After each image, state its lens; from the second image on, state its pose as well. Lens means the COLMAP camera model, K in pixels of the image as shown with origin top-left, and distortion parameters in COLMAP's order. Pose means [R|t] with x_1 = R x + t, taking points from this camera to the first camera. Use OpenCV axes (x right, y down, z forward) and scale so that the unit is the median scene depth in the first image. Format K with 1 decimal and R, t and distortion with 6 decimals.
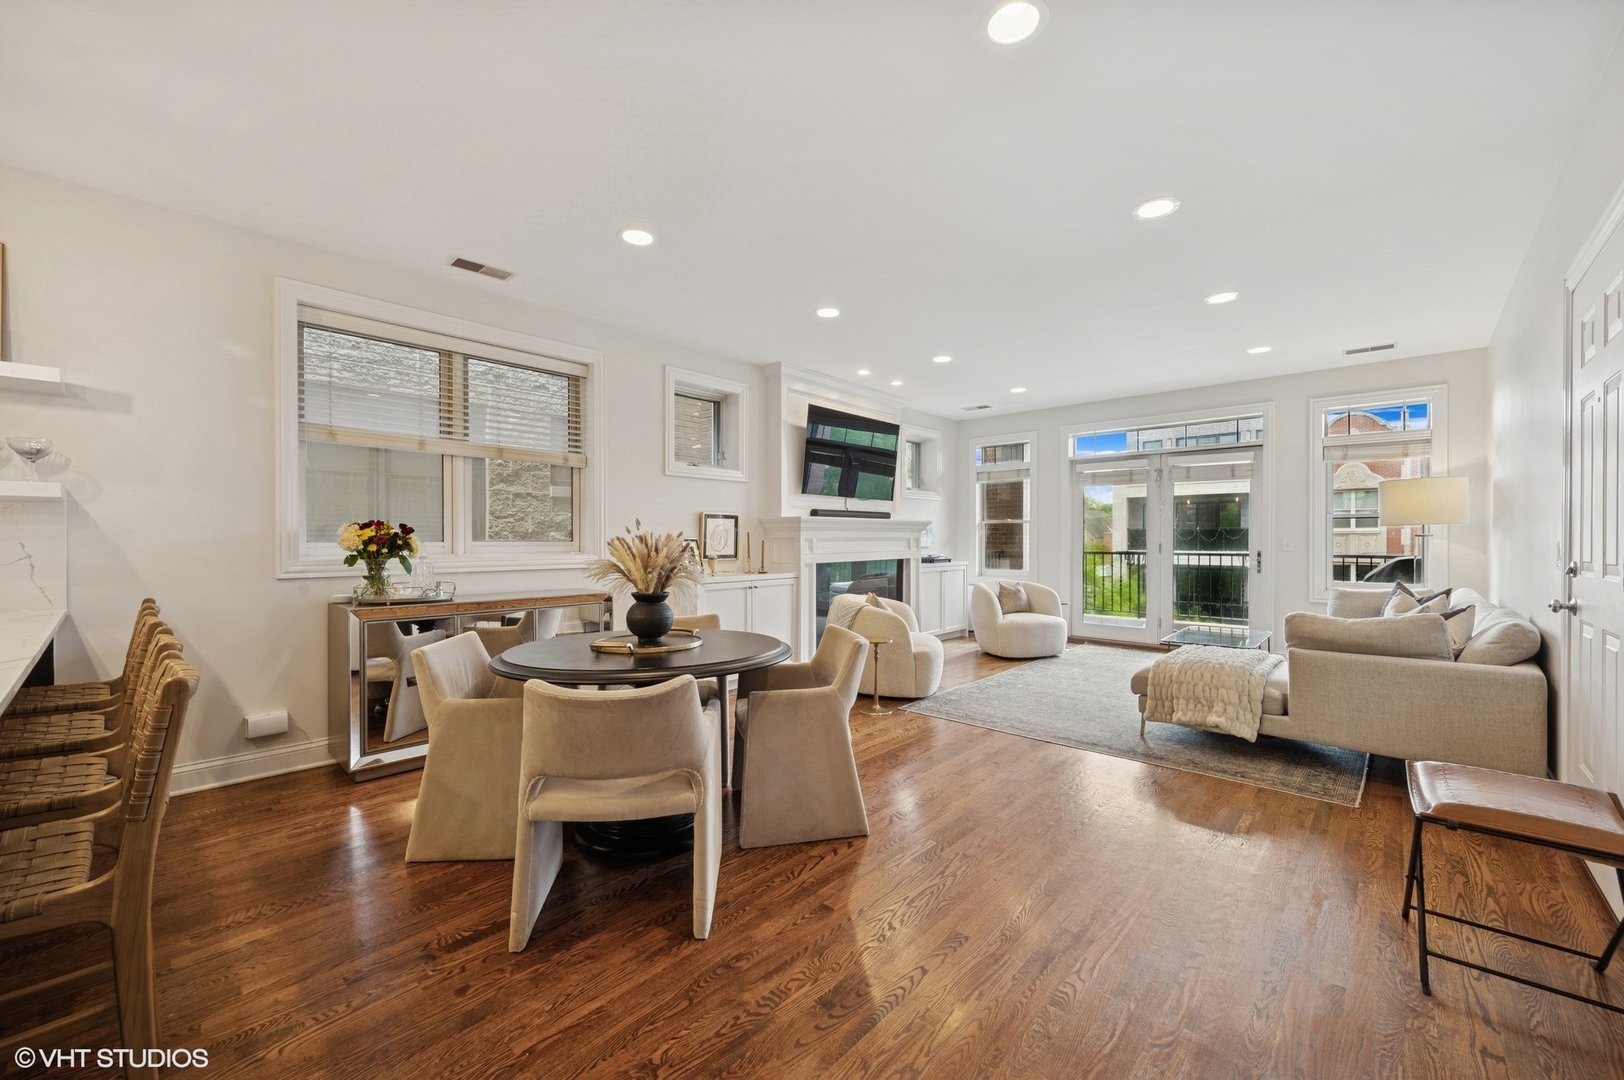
lens RADIAL K [[644.5, 0, 813.6], [0, 644.5, 542.0], [0, 0, 1]] dist [-0.000470, -0.000070]
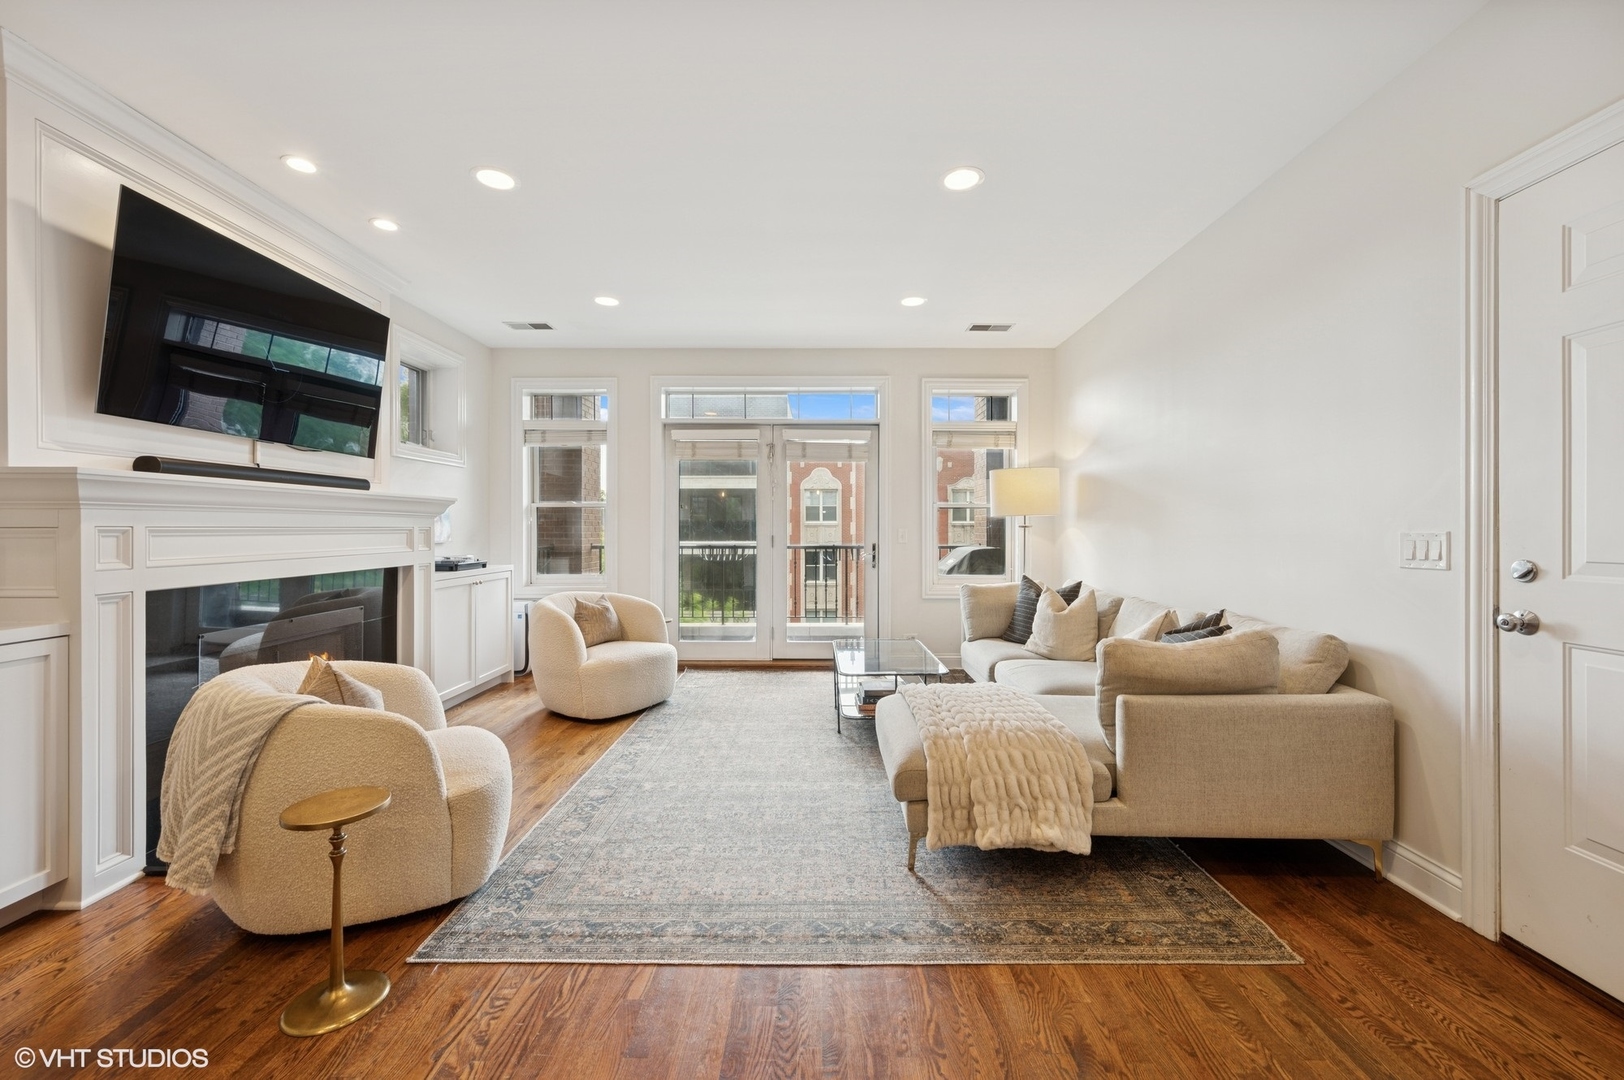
lens RADIAL K [[644.5, 0, 821.0], [0, 644.5, 530.4], [0, 0, 1]] dist [-0.000470, -0.000070]
pose [[0.736757, -0.000761, 0.676157, 0.050079], [0.003288, 0.999992, -0.002458, -0.002450], [-0.676150, 0.004034, 0.736753, 0.519663]]
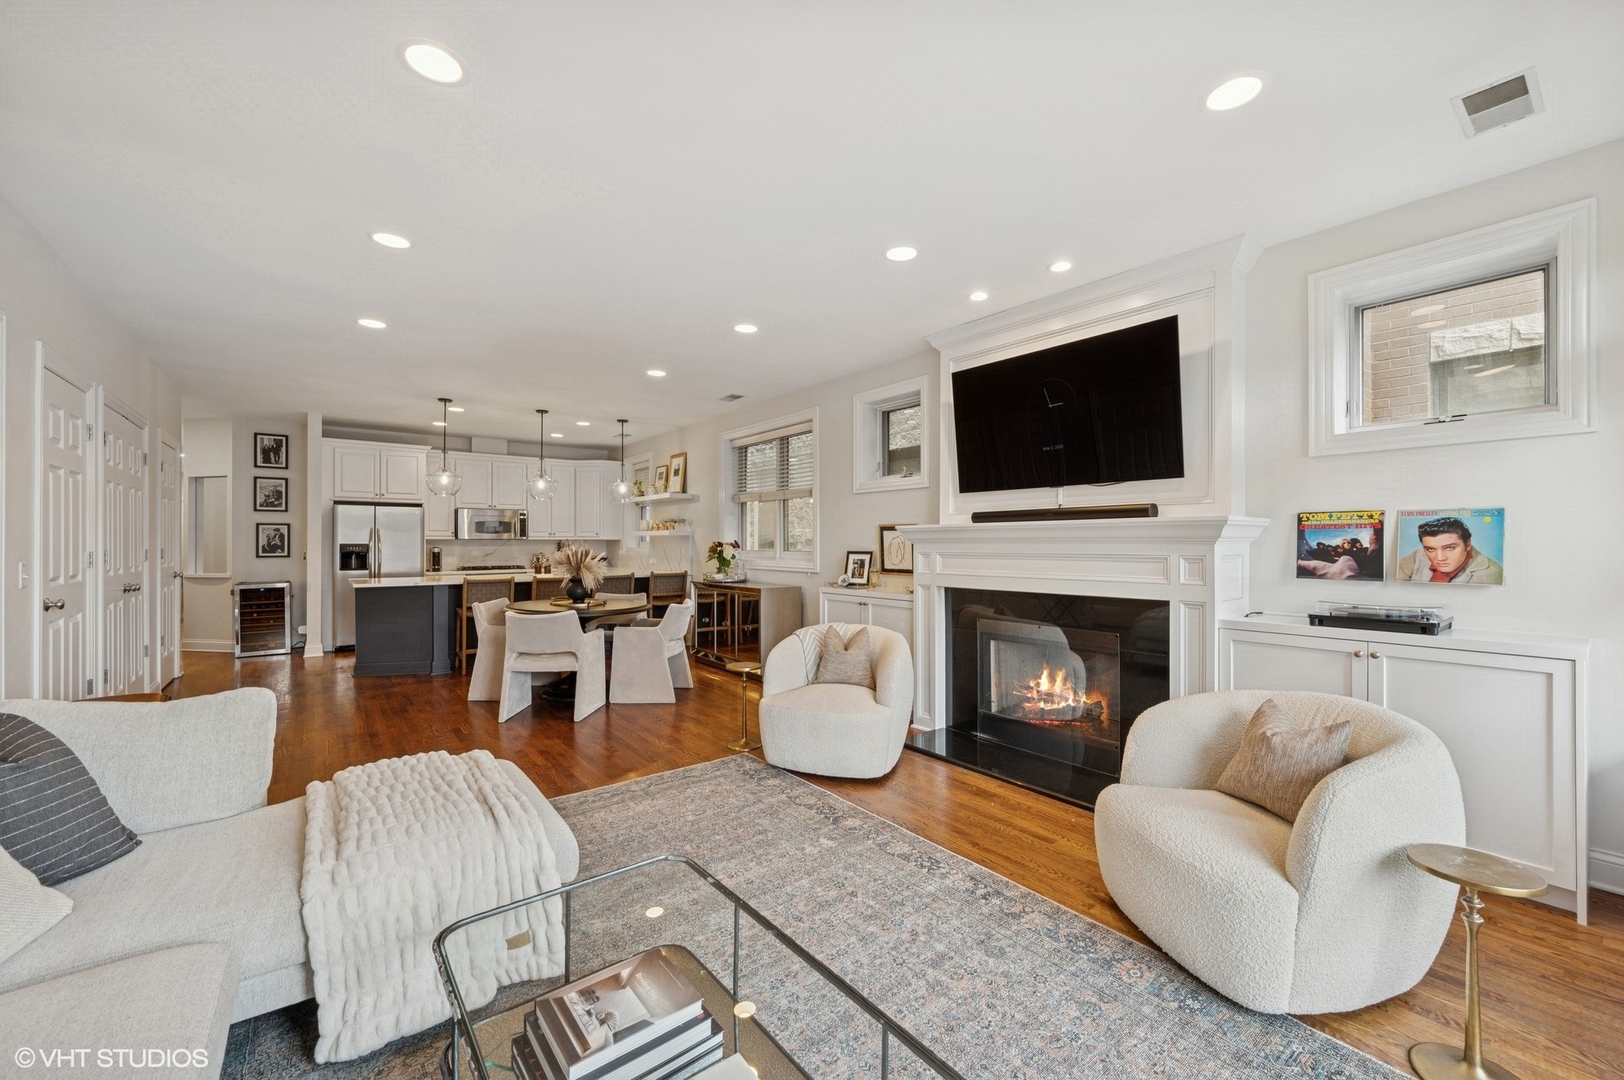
lens RADIAL K [[644.5, 0, 816.9], [0, 644.5, 539.0], [0, 0, 1]] dist [-0.000470, -0.000070]
pose [[-0.168909, -0.004907, -0.985619, 0.925613], [-0.004676, 0.999980, -0.004177, -0.022185], [0.985621, 0.003903, -0.168929, 1.191160]]
